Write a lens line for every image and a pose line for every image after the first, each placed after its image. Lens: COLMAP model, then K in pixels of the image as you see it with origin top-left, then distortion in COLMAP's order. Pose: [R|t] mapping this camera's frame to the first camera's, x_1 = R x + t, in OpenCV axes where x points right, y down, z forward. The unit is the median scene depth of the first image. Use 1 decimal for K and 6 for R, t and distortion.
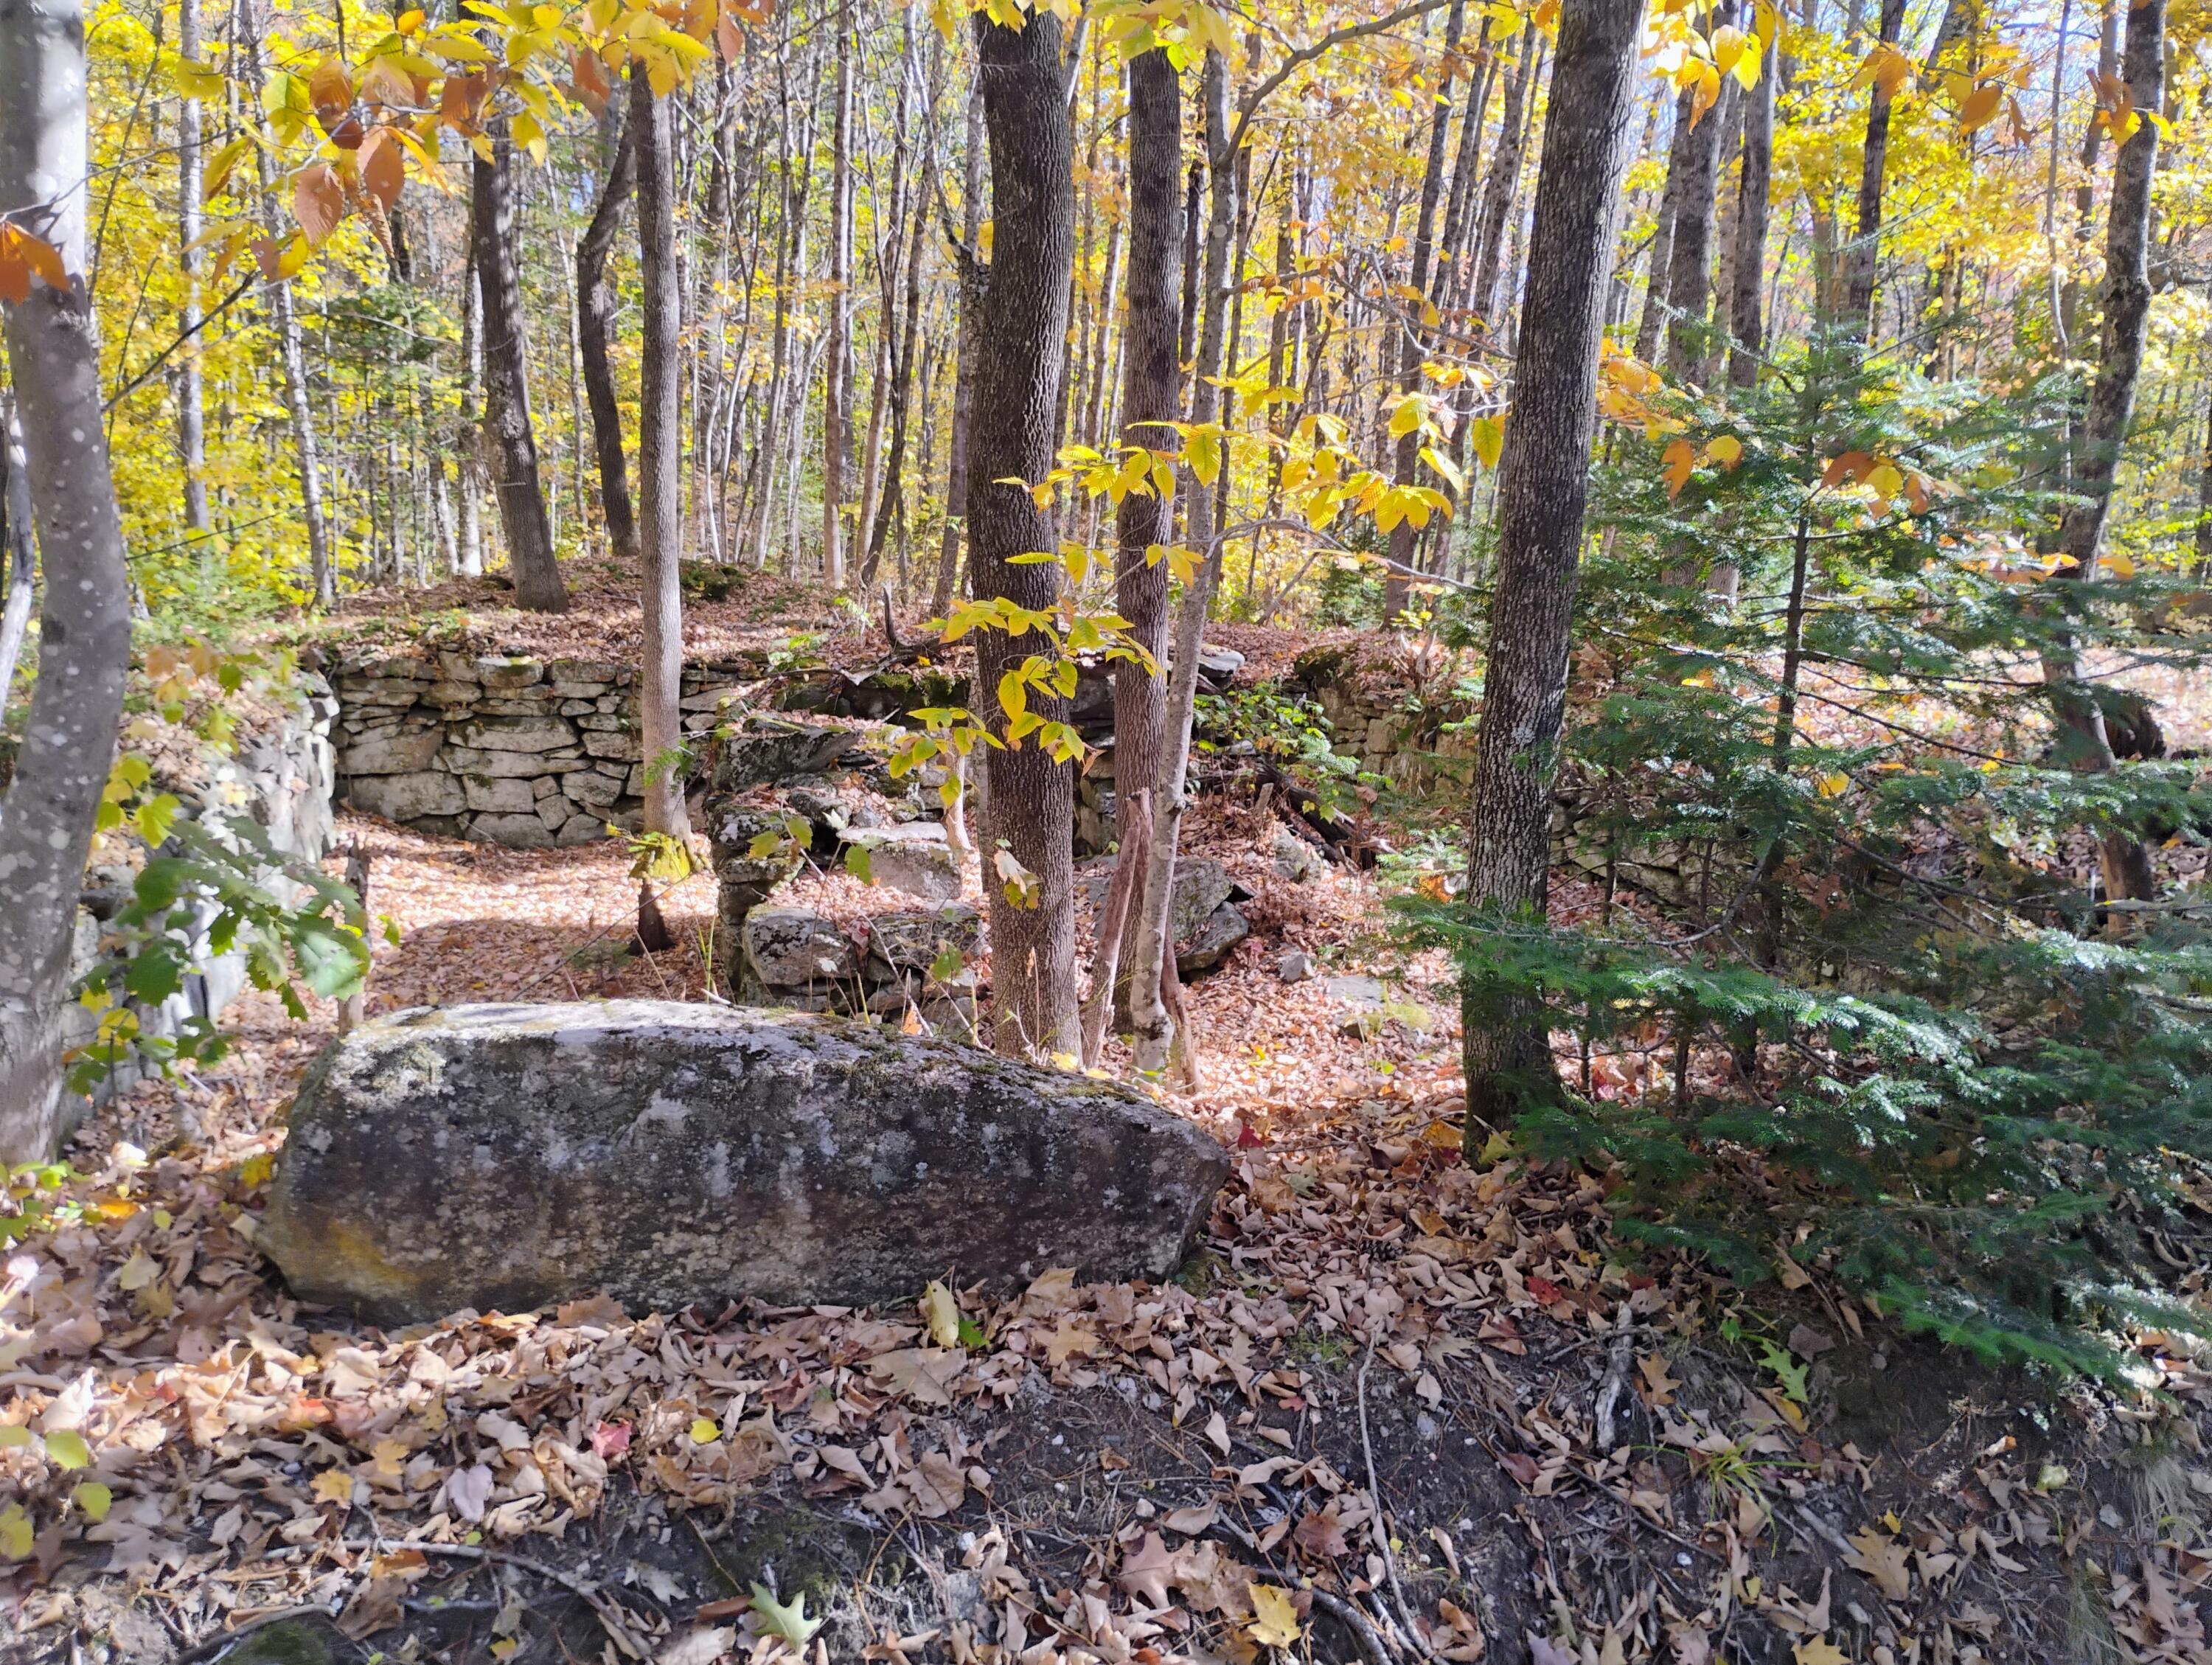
lens RADIAL K [[1809.0, 0, 1076.0], [0, 1809.0, 833.7], [0, 0, 1]] dist [0.038409, -0.059270]
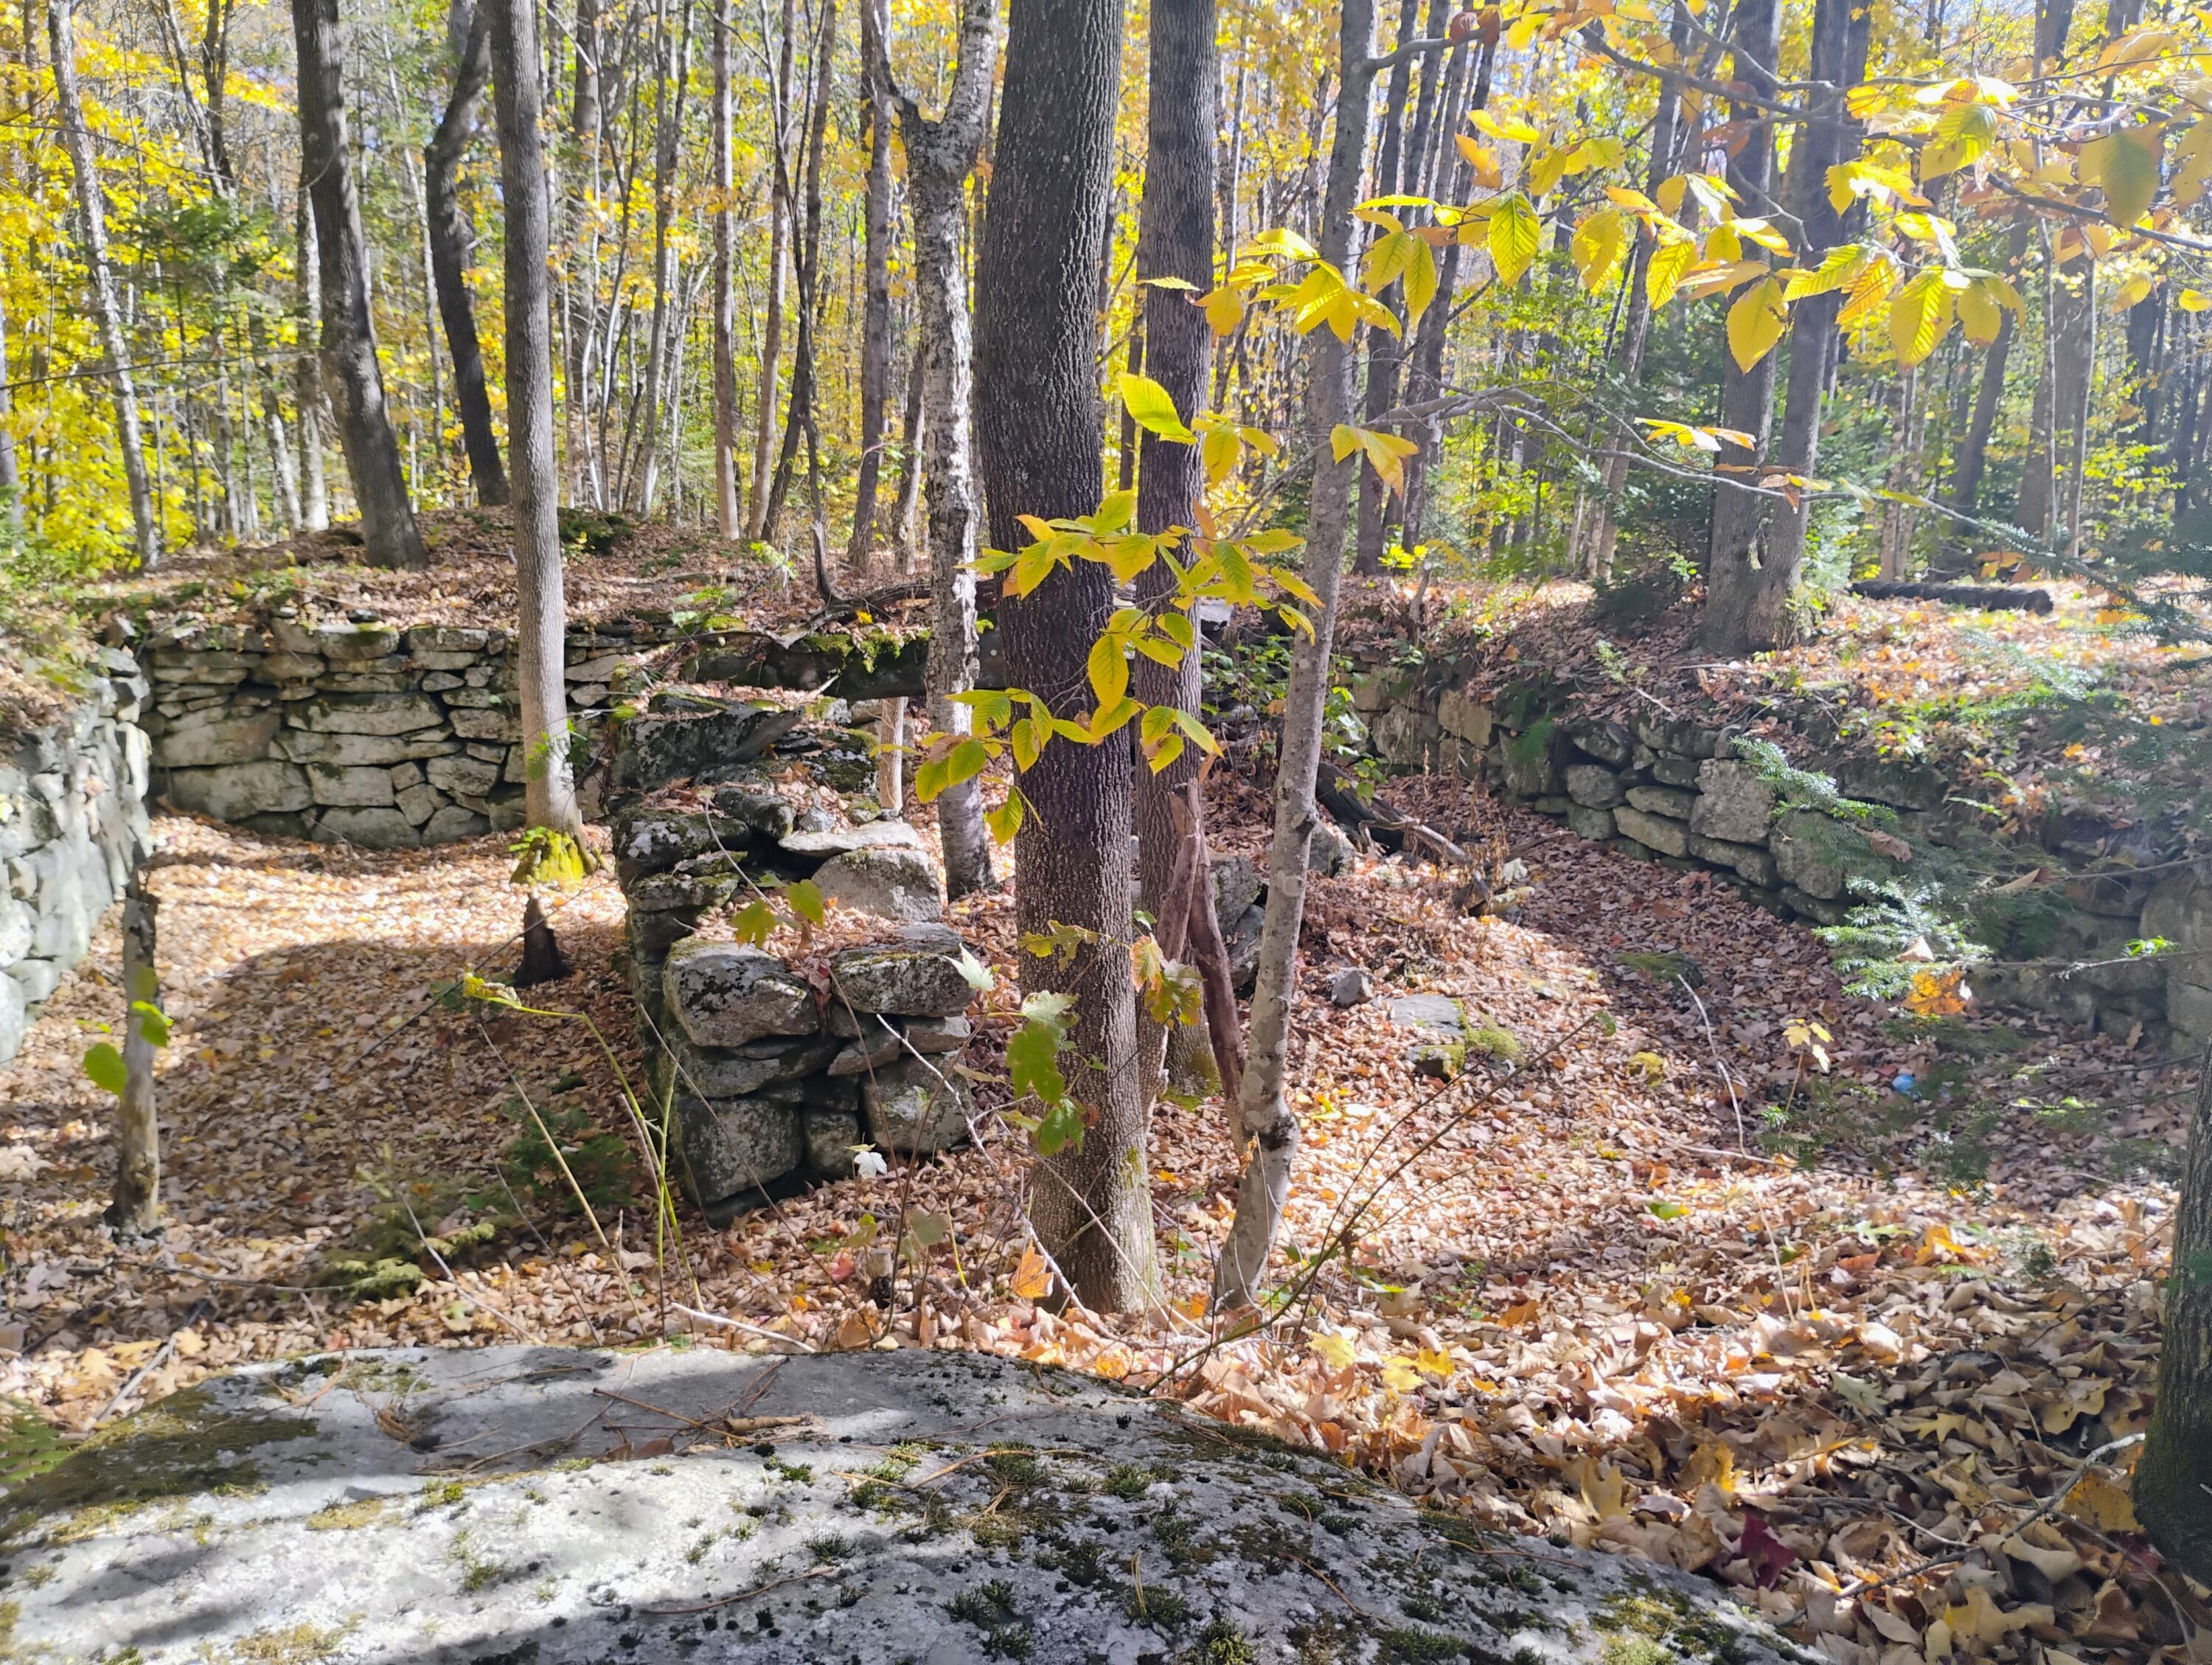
lens RADIAL K [[1809.0, 0, 1076.0], [0, 1809.0, 833.7], [0, 0, 1]] dist [0.038409, -0.059270]
pose [[0.997787, -0.027784, 0.060411, -0.033459], [0.026209, 0.999300, 0.026709, -0.013659], [-0.061110, -0.025067, 0.997816, 0.137700]]
